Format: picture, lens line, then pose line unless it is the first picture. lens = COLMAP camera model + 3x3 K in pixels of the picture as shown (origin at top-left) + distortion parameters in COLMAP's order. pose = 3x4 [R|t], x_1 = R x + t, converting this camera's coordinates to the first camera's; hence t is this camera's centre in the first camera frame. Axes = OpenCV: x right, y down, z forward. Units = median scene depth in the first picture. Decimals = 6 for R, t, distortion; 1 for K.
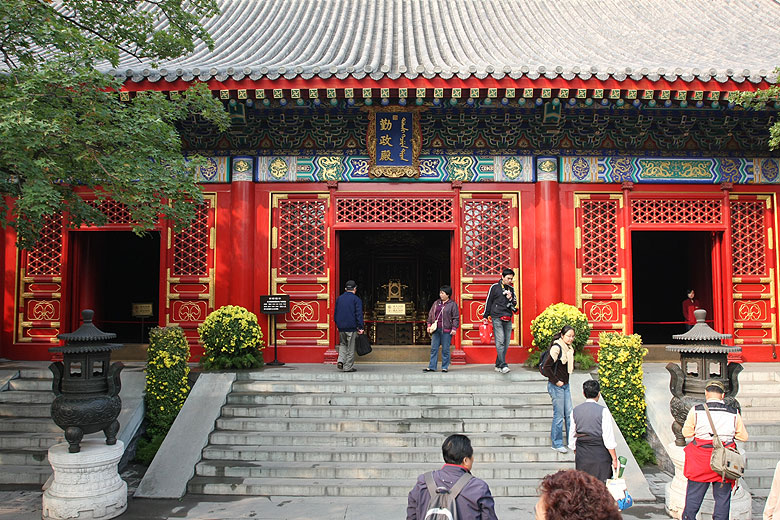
lens RADIAL K [[617.4, 0, 395.0], [0, 617.4, 266.2], [0, 0, 1]] dist [-0.085611, 0.035278]
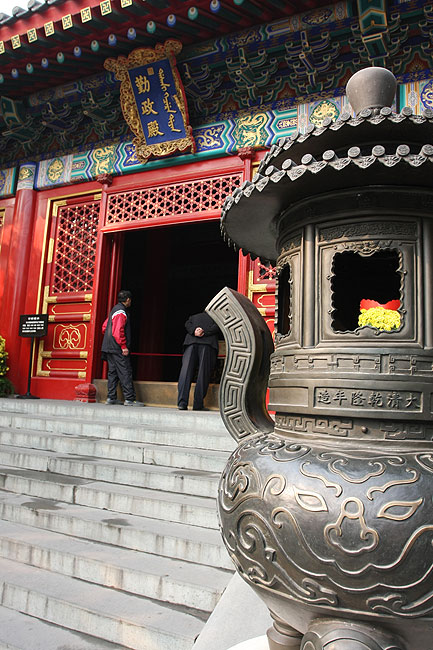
lens RADIAL K [[514.5, 0, 215.8], [0, 514.5, 324.6], [0, 0, 1]] dist [-0.085611, 0.035278]
pose [[0.898712, -0.015835, -0.438254, 0.321425], [-0.027043, 0.995445, -0.091423, 0.115075], [0.437706, 0.094015, 0.894190, 0.488239]]
